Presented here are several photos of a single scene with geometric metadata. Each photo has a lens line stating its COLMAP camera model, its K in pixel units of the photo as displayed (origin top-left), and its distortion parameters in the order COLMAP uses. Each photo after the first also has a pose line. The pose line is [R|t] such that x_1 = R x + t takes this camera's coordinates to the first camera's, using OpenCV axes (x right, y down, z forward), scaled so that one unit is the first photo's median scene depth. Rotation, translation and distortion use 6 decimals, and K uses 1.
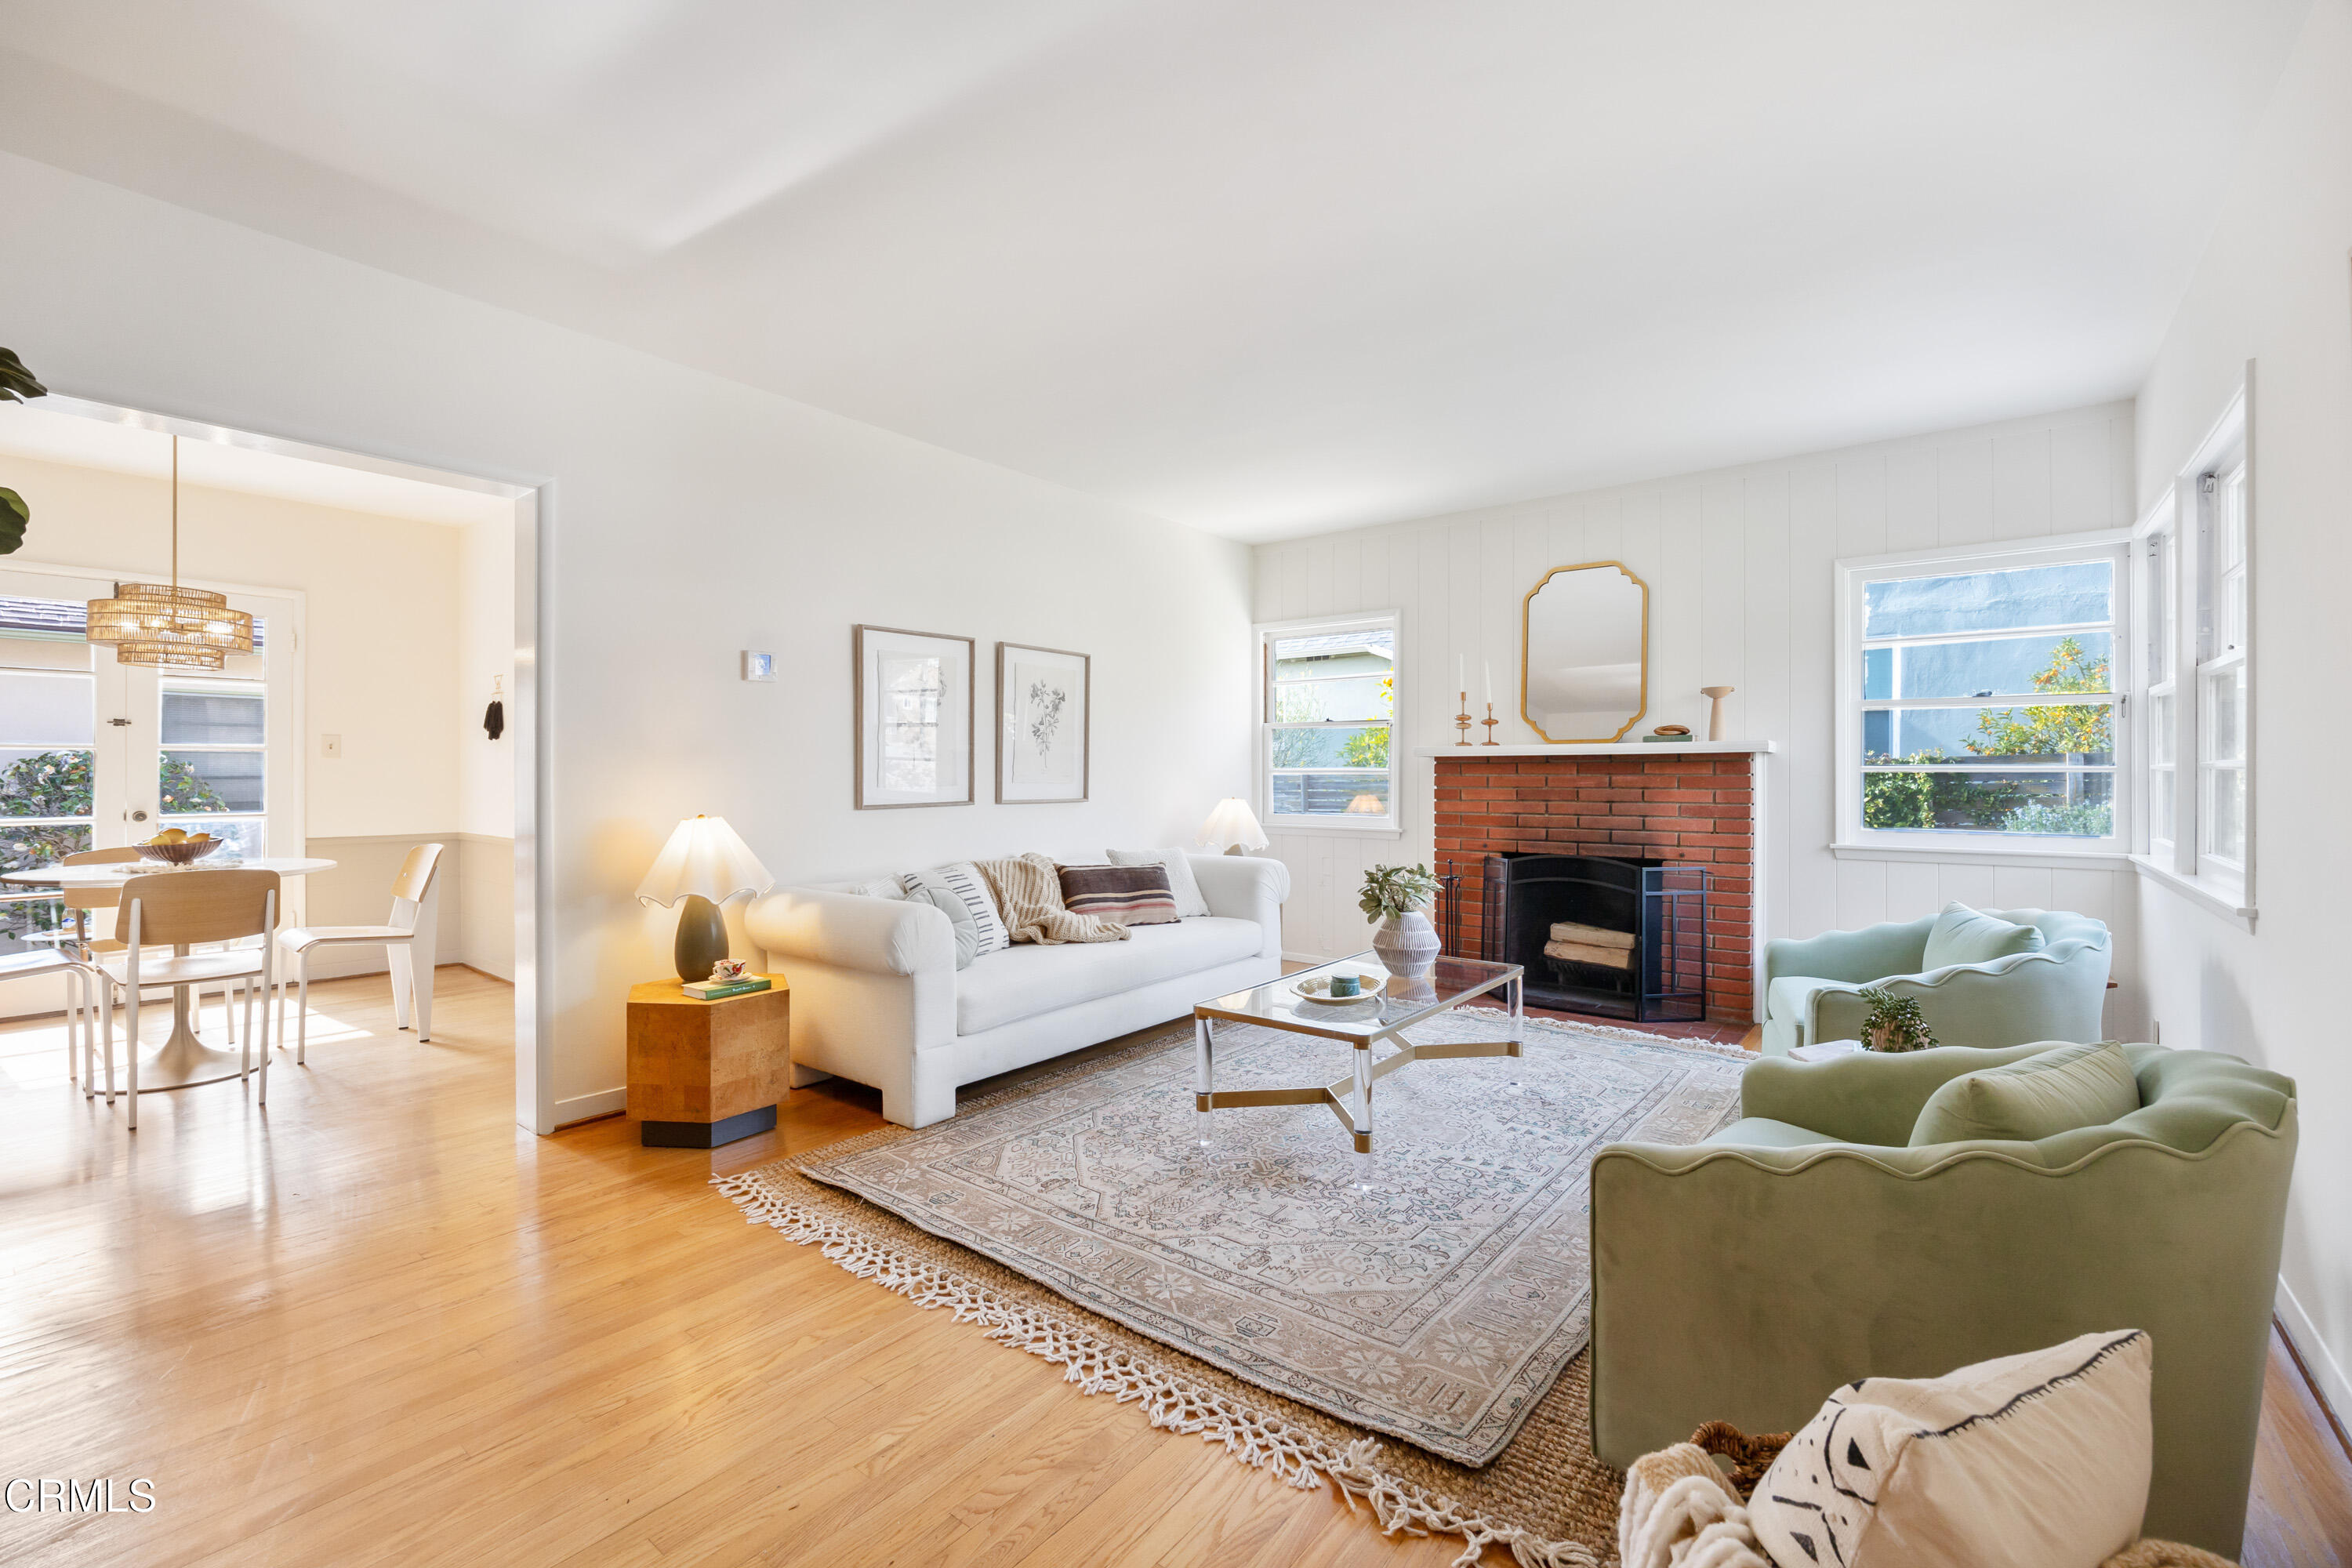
lens RADIAL K [[995.7, 0, 1163.4], [0, 995.7, 769.9], [0, 0, 1]] dist [-0.011844, 0.000078]
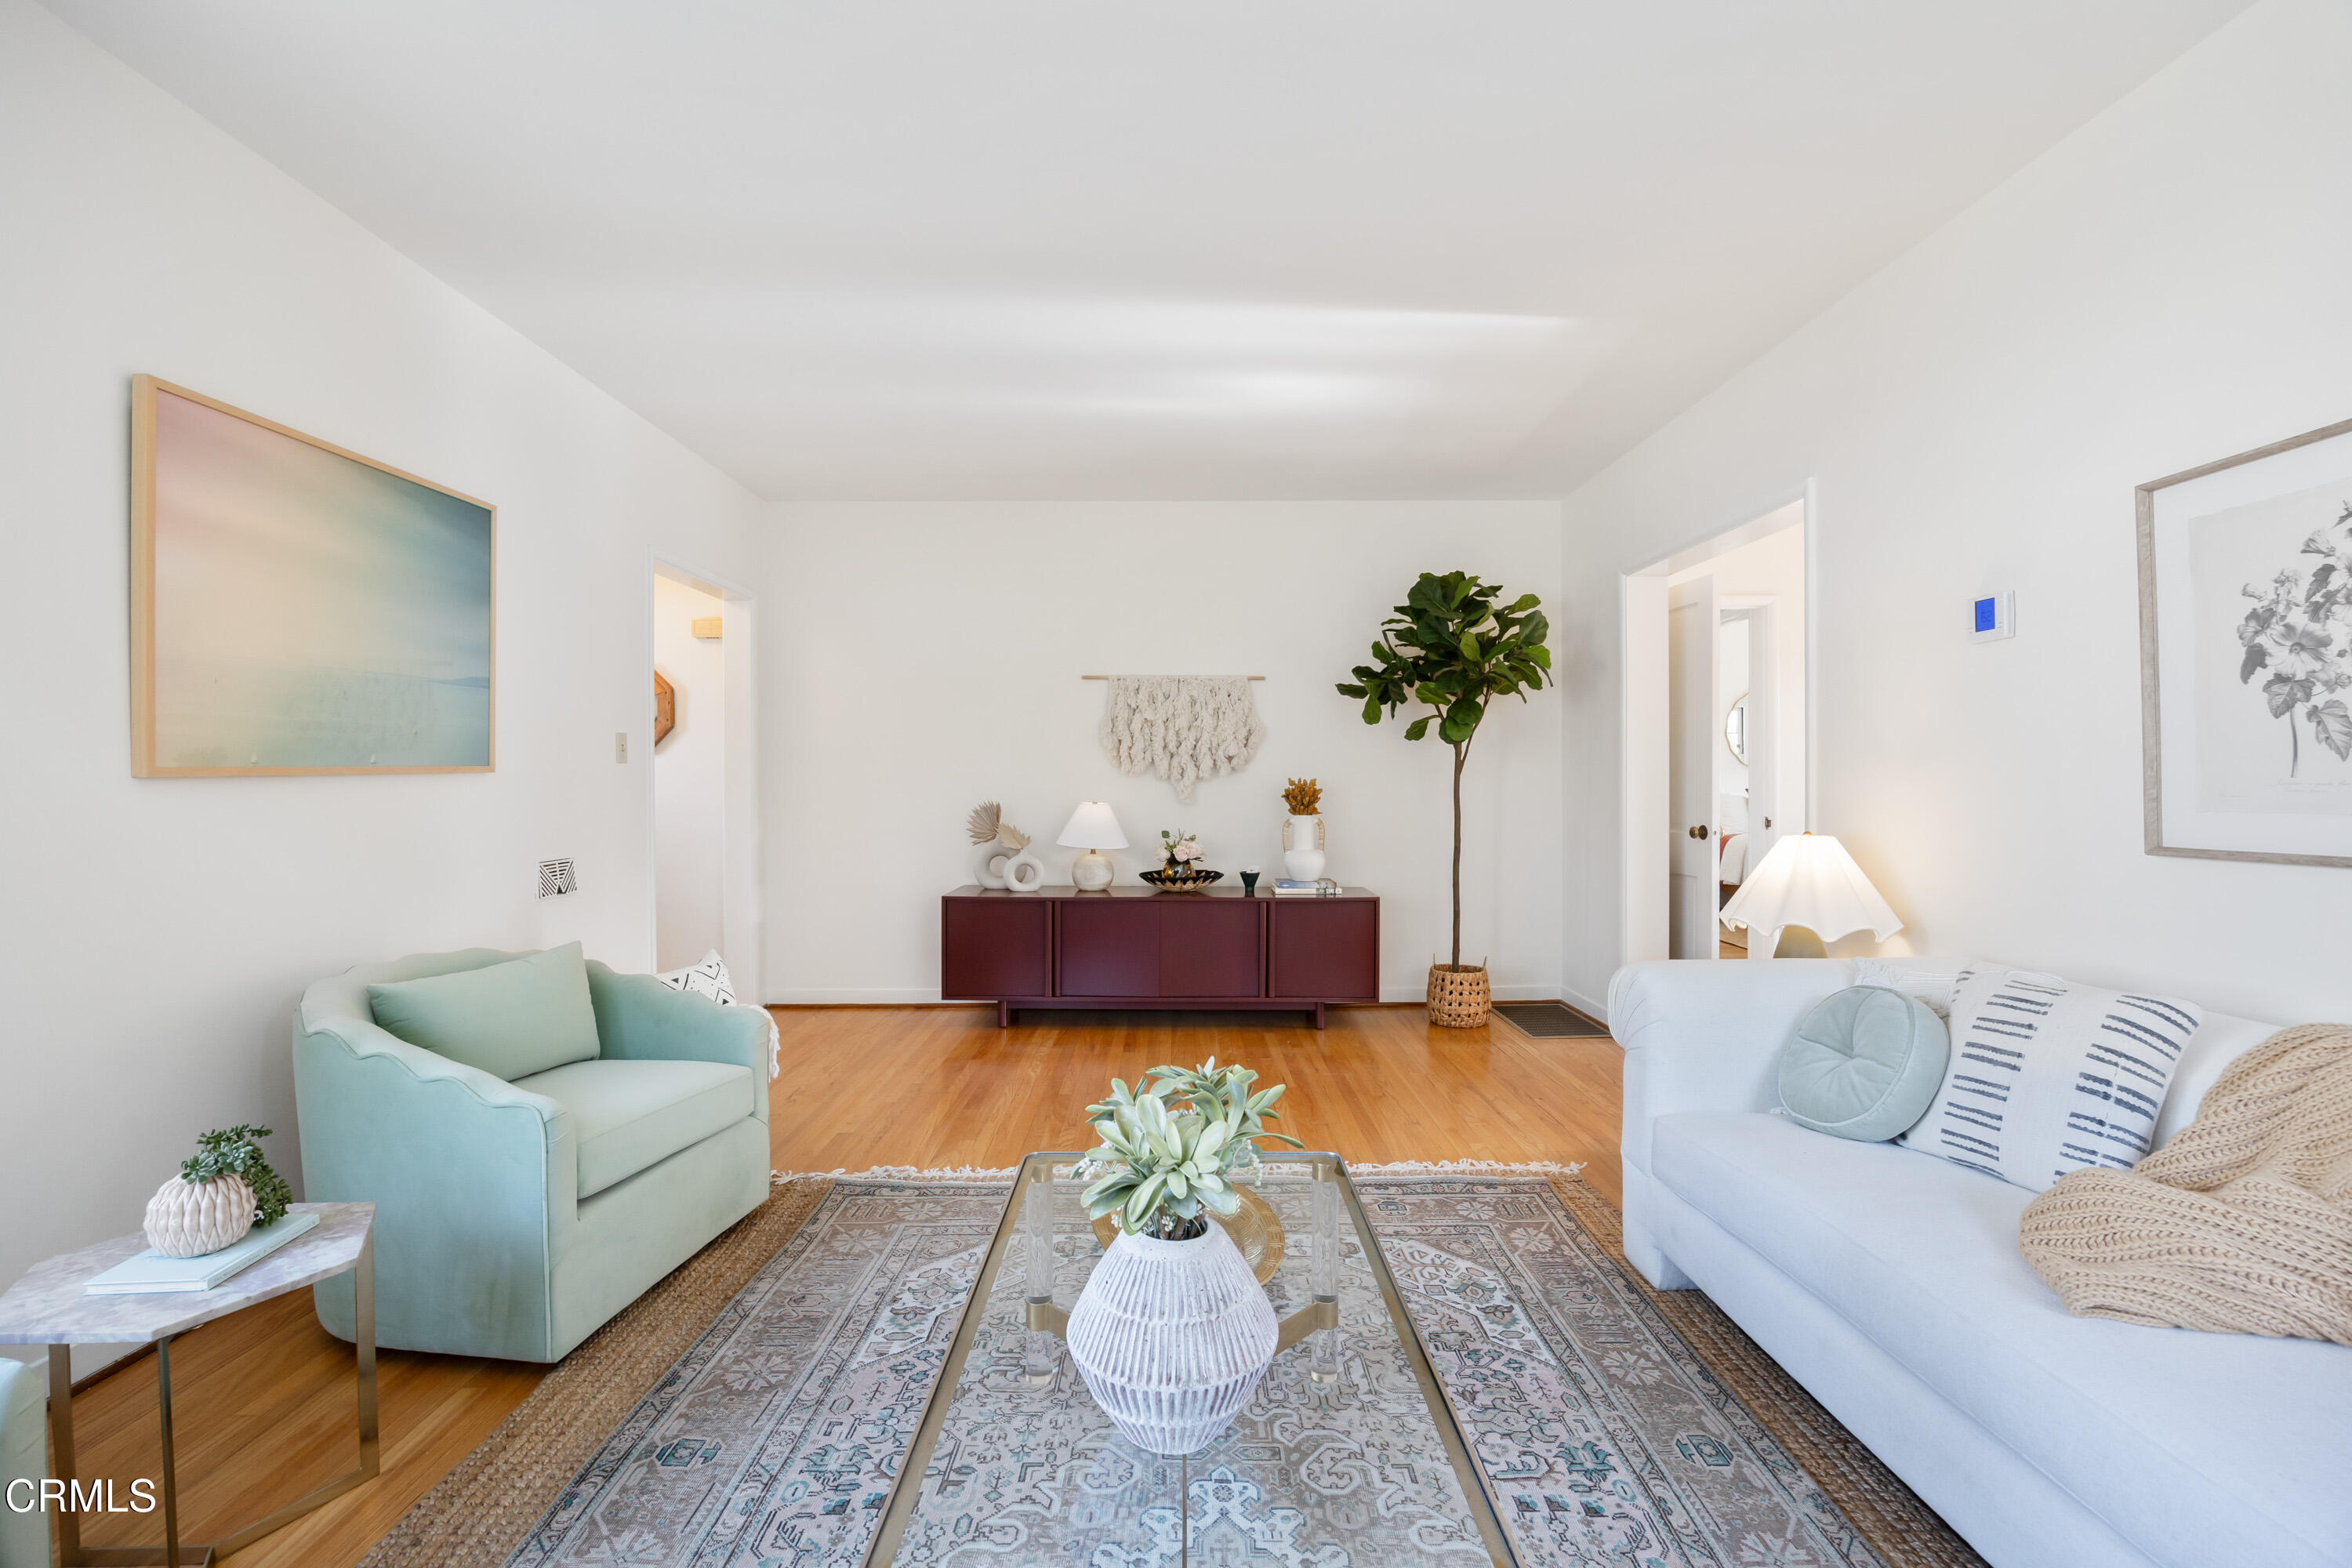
lens RADIAL K [[1041.3, 0, 1200.0], [0, 1041.3, 802.9], [0, 0, 1]] dist [-0.015906, 0.000880]
pose [[-0.763297, 0.018948, -0.645770, 0.503193], [0.008457, 0.999777, 0.019338, 0.002476], [0.645992, 0.009299, -0.763287, 1.415069]]
